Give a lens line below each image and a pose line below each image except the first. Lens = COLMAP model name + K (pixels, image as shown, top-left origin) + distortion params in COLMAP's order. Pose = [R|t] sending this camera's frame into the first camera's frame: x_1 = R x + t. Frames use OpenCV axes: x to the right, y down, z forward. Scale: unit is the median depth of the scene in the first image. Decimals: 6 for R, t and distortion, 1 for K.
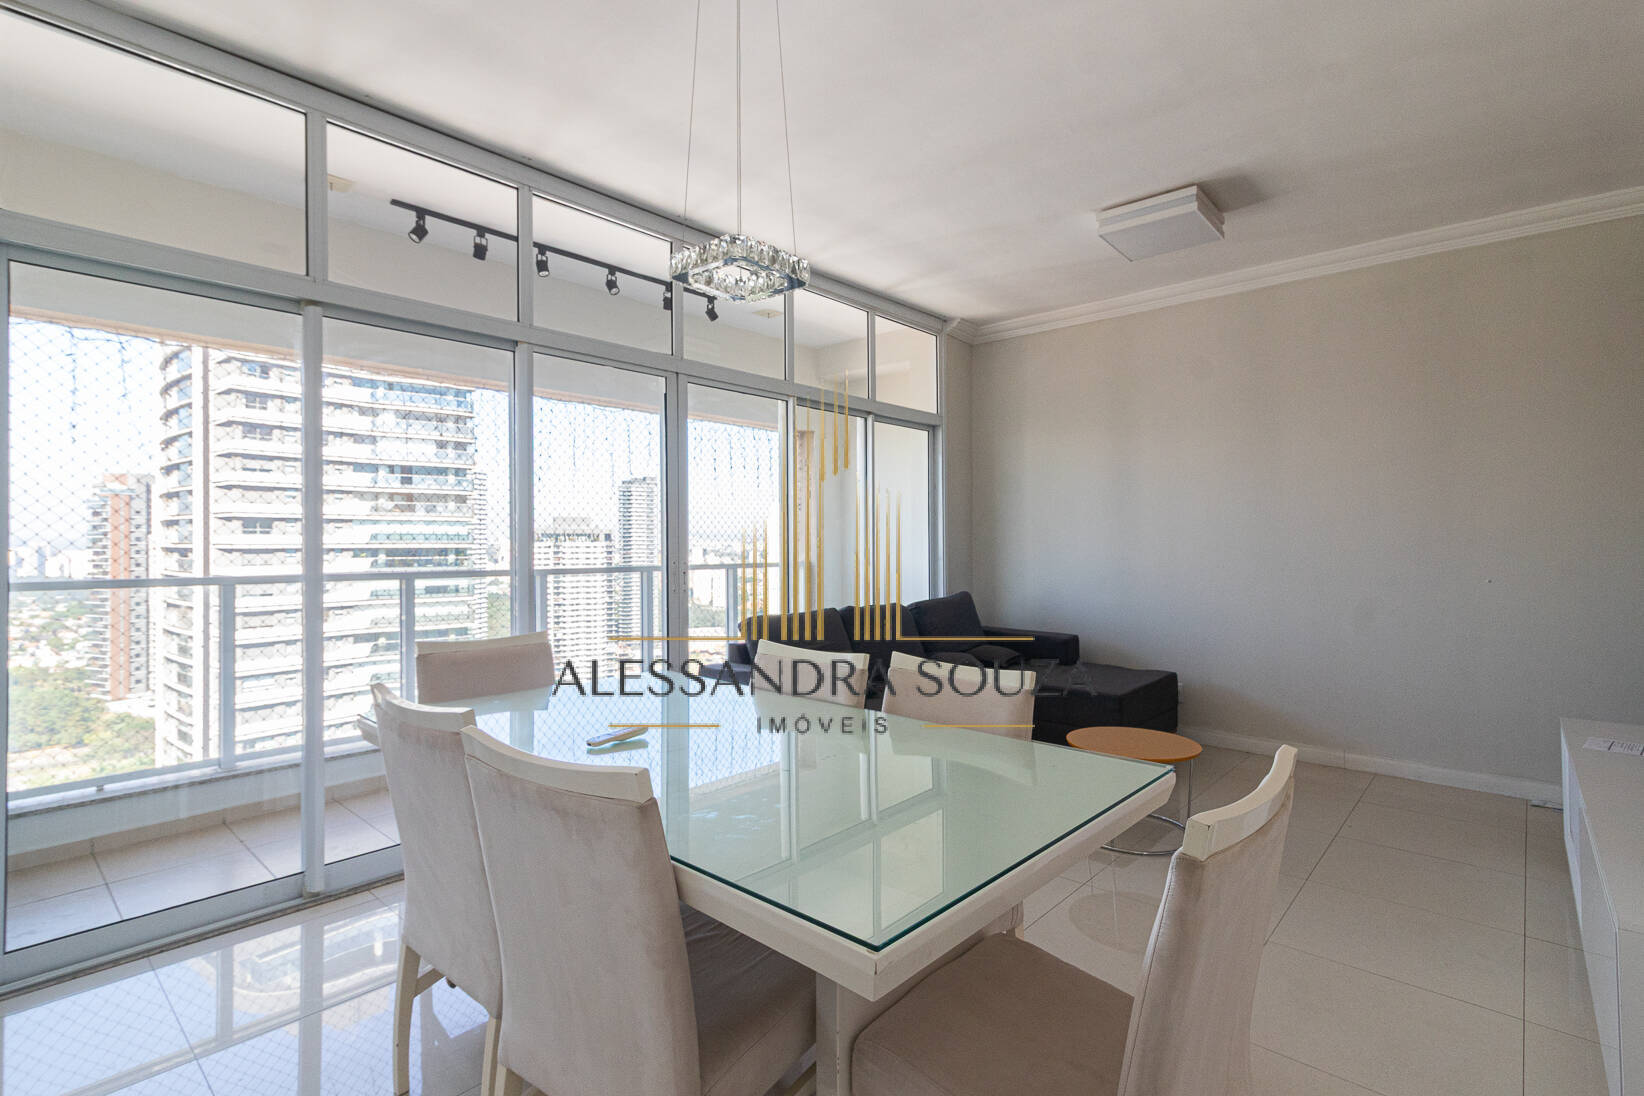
lens RADIAL K [[777.7, 0, 822.9], [0, 777.7, 535.4], [0, 0, 1]] dist [0.009429, 0.000651]
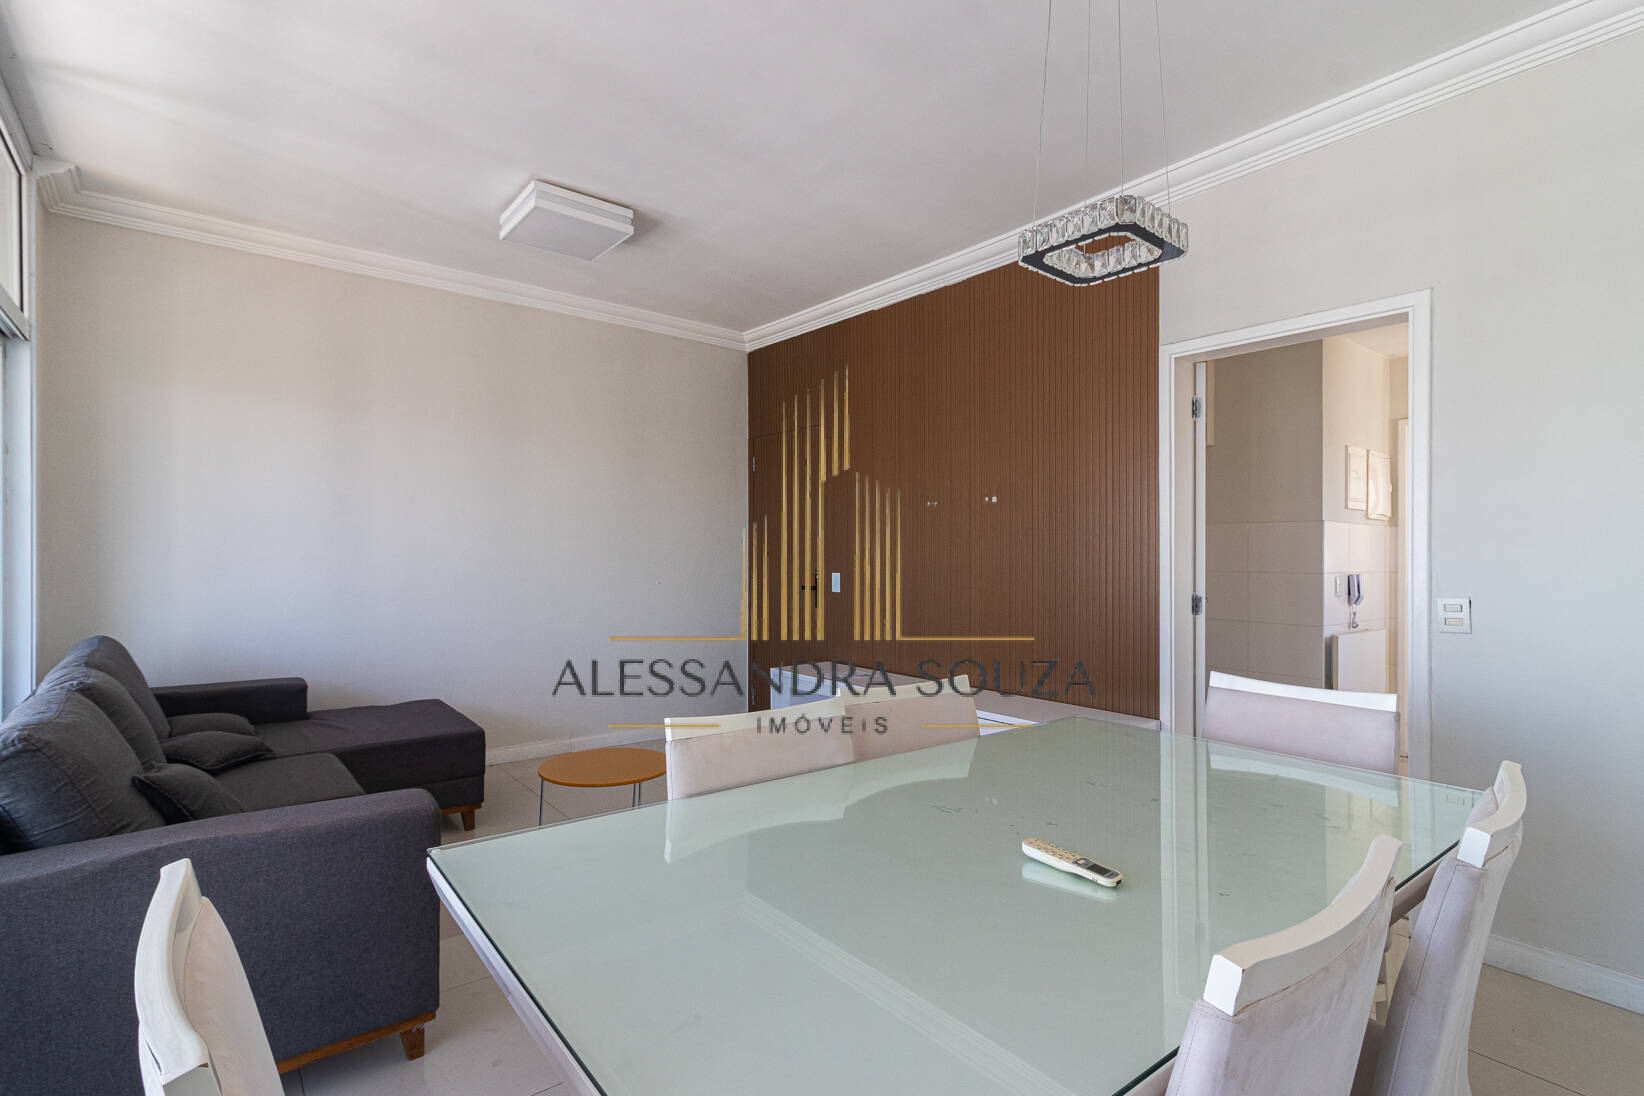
lens RADIAL K [[777.7, 0, 819.3], [0, 777.7, 543.7], [0, 0, 1]] dist [0.009429, 0.000651]
pose [[0.175033, 0.011231, 0.984499, -0.311814], [-0.017822, 0.999807, -0.008237, -0.003231], [-0.984401, -0.016104, 0.175199, 0.365523]]
